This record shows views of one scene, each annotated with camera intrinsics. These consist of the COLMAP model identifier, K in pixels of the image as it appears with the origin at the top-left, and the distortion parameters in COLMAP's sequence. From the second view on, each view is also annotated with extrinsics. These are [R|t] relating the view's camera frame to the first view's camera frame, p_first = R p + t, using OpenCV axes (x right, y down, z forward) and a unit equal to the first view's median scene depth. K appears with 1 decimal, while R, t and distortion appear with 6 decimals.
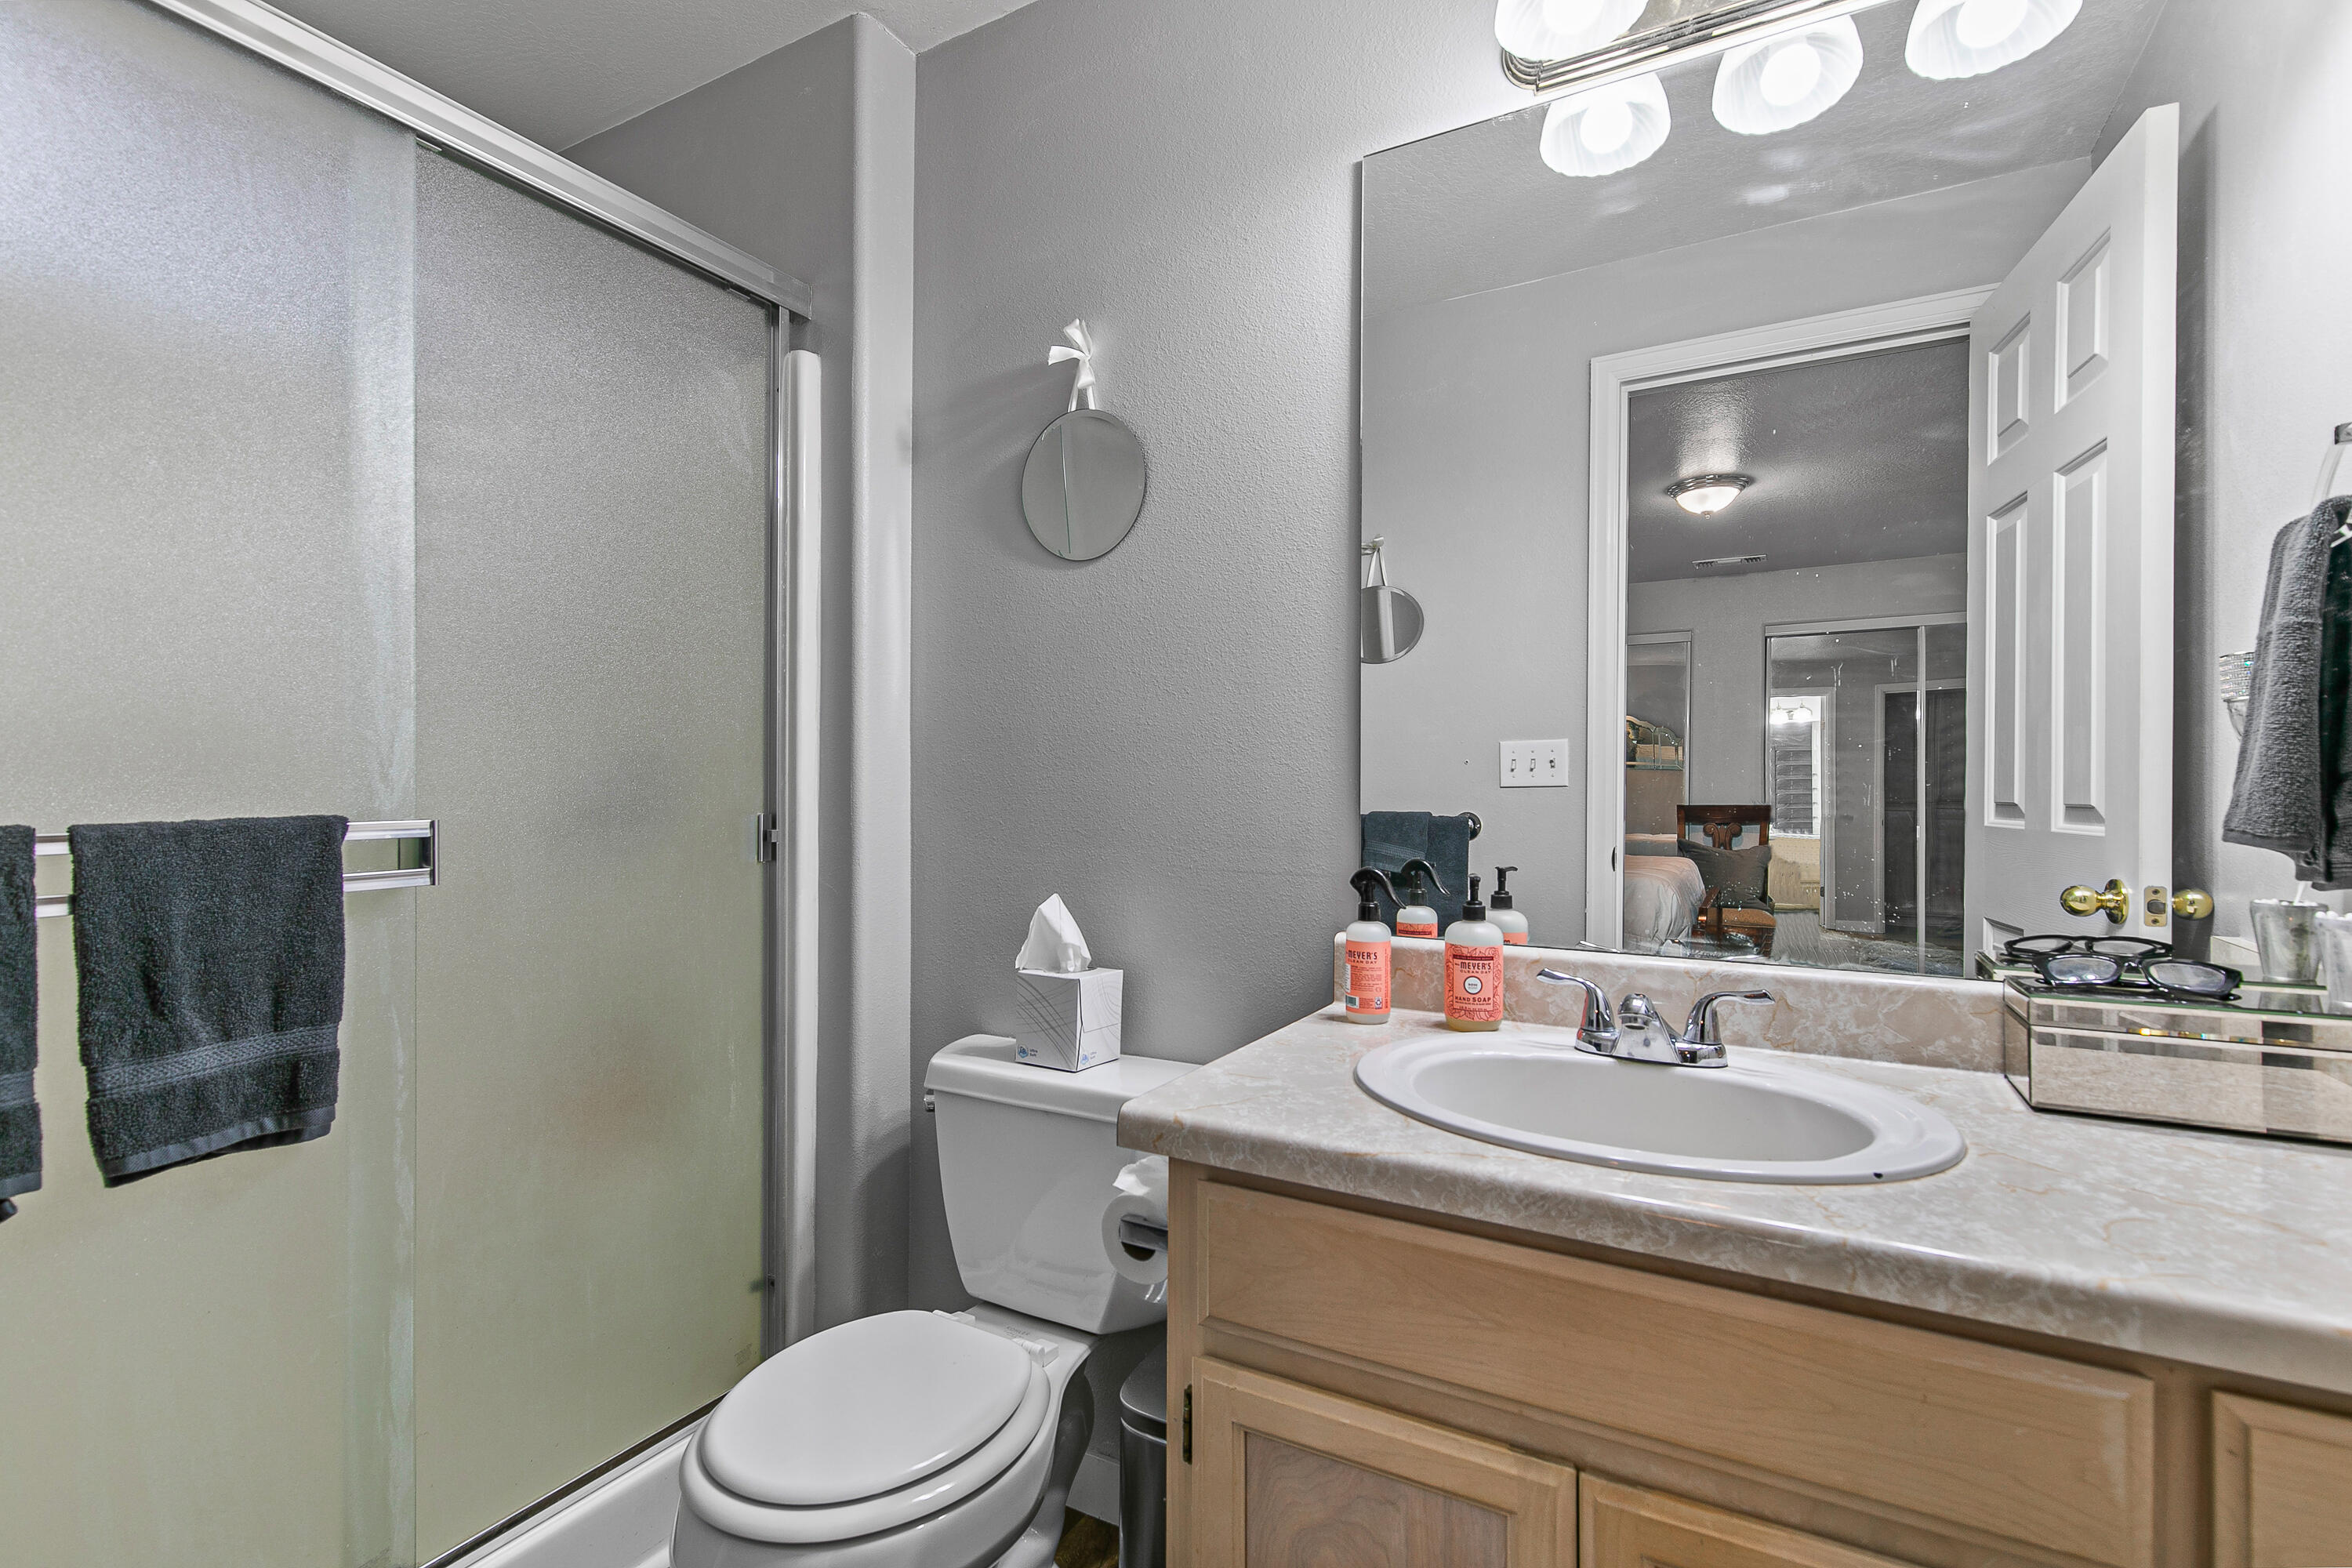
lens RADIAL K [[1084.9, 0, 1186.1], [0, 1084.9, 783.1], [0, 0, 1]] dist [0.013628, -0.000756]
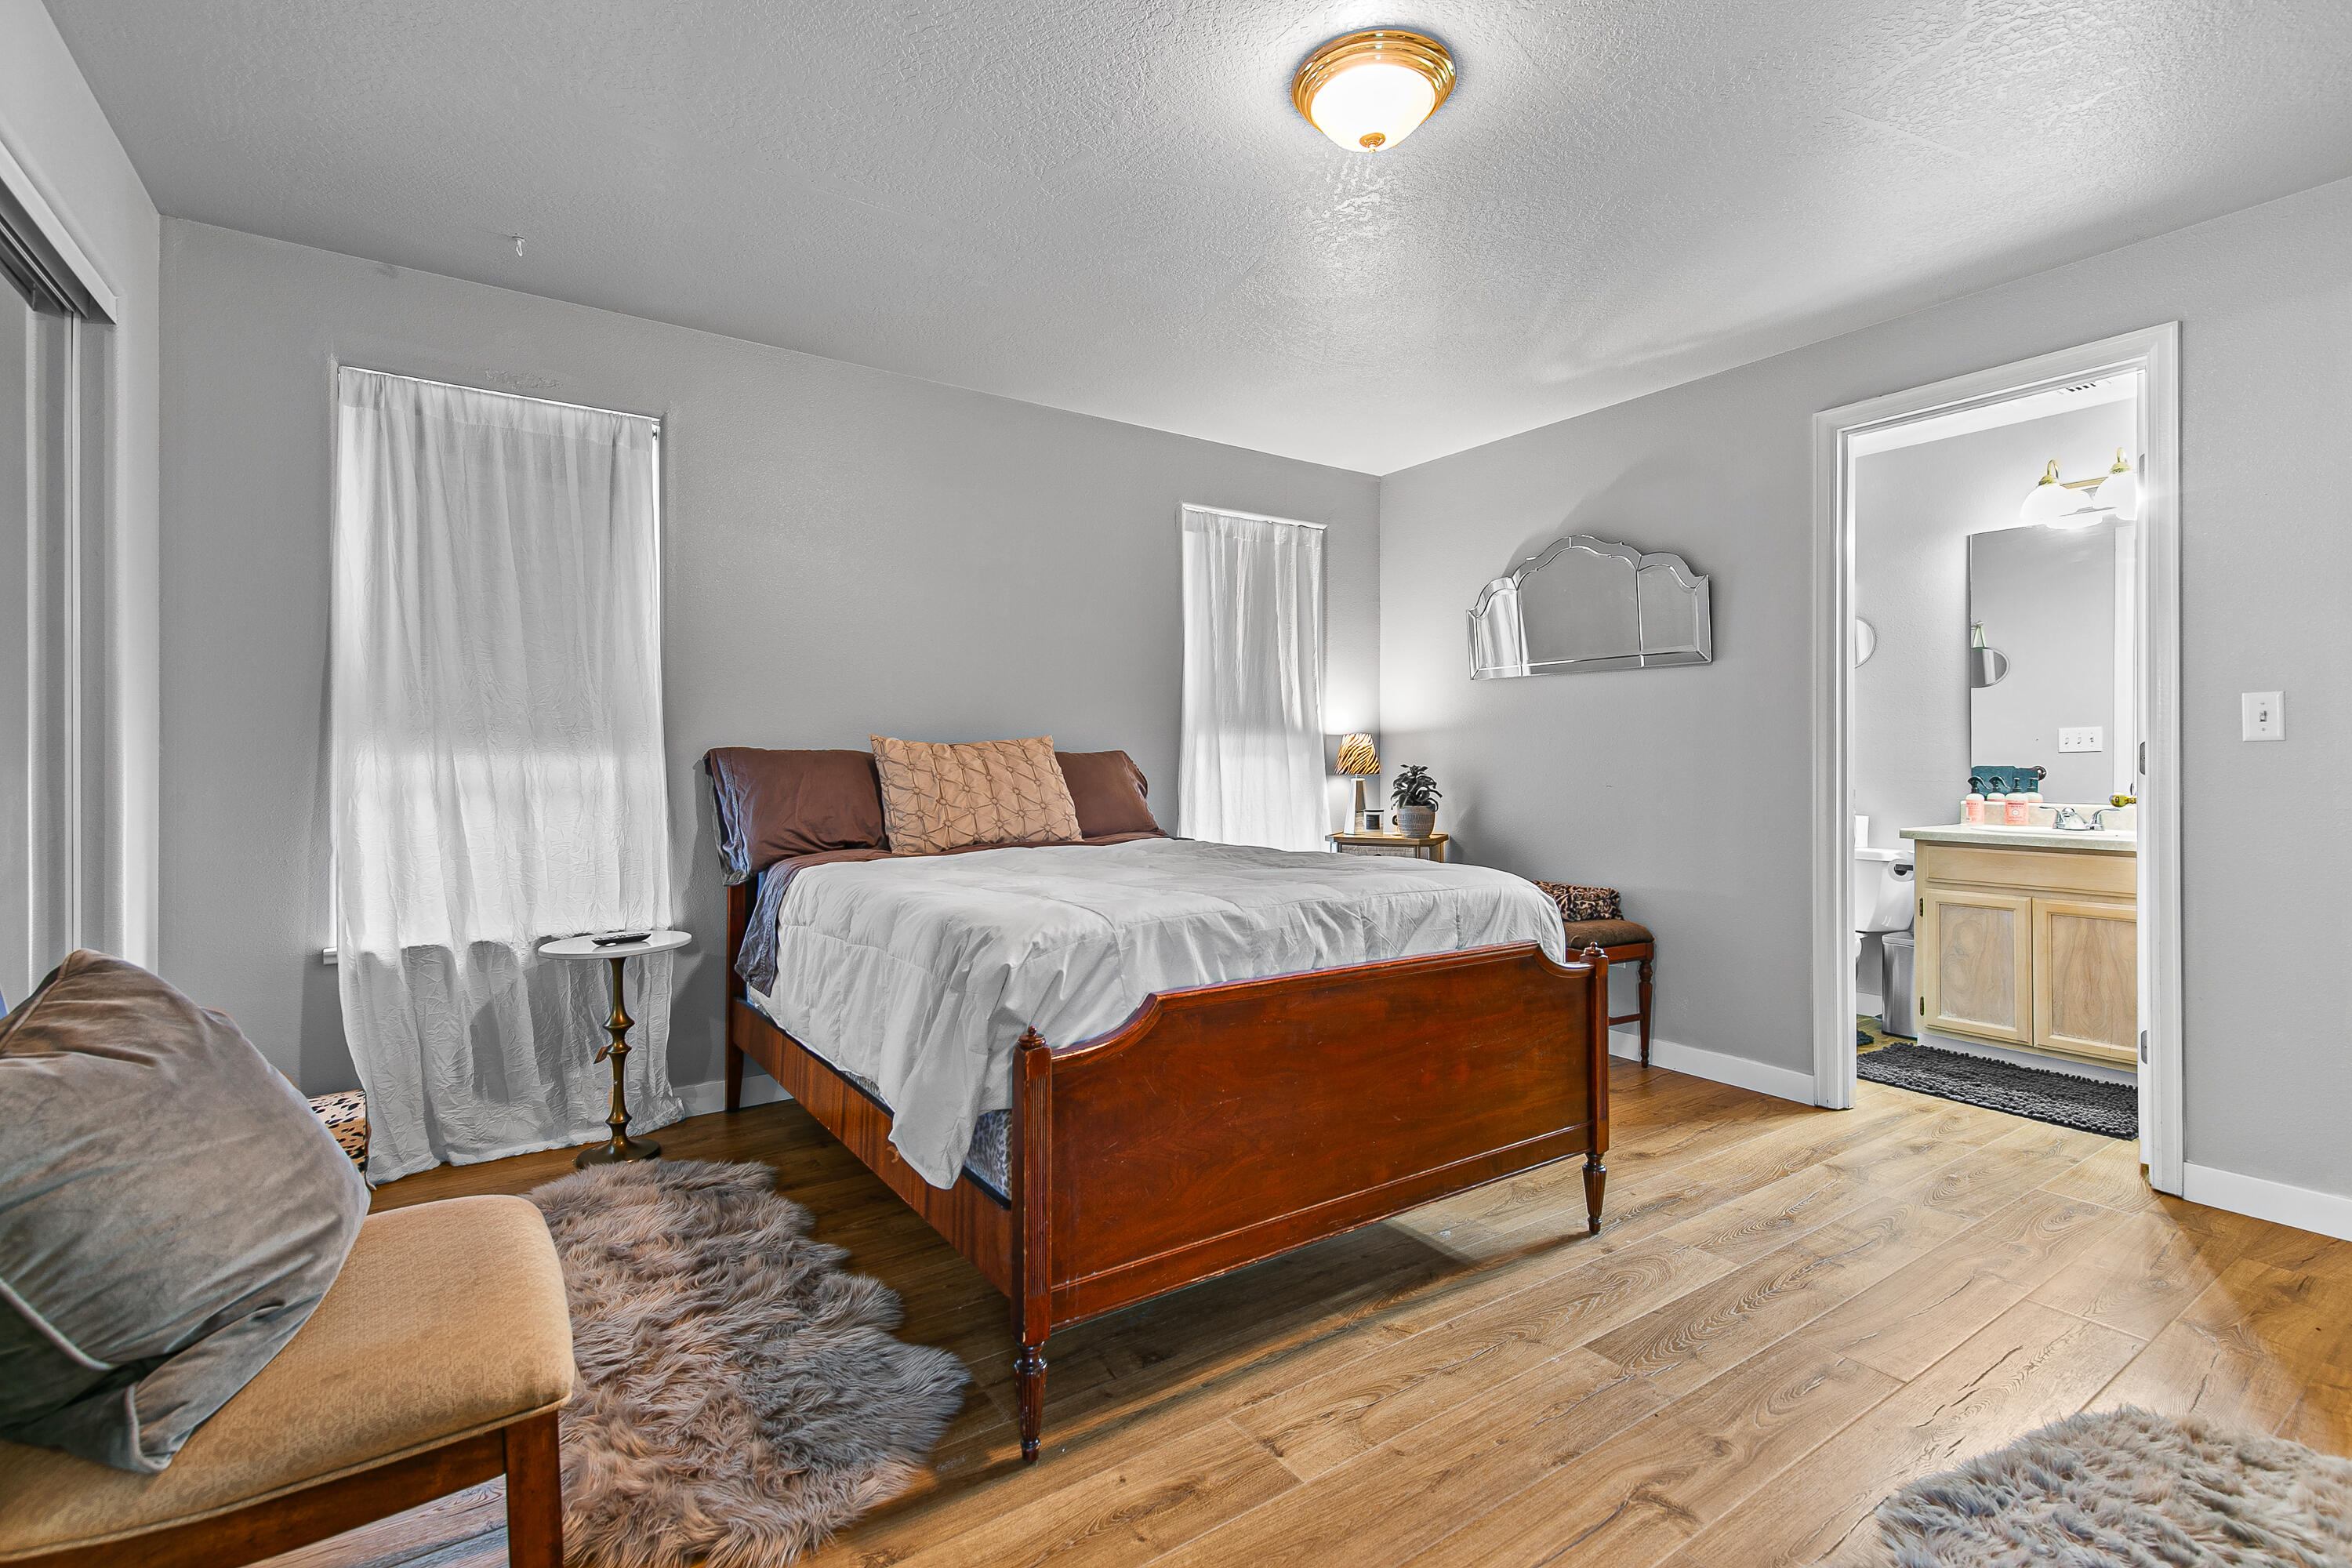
lens RADIAL K [[1084.9, 0, 1186.1], [0, 1084.9, 783.1], [0, 0, 1]] dist [0.013628, -0.000756]
pose [[0.895420, 0.000556, -0.445222, -0.397122], [0.007855, 0.999824, 0.017046, 0.022178], [0.445153, -0.018761, 0.895258, -2.399854]]
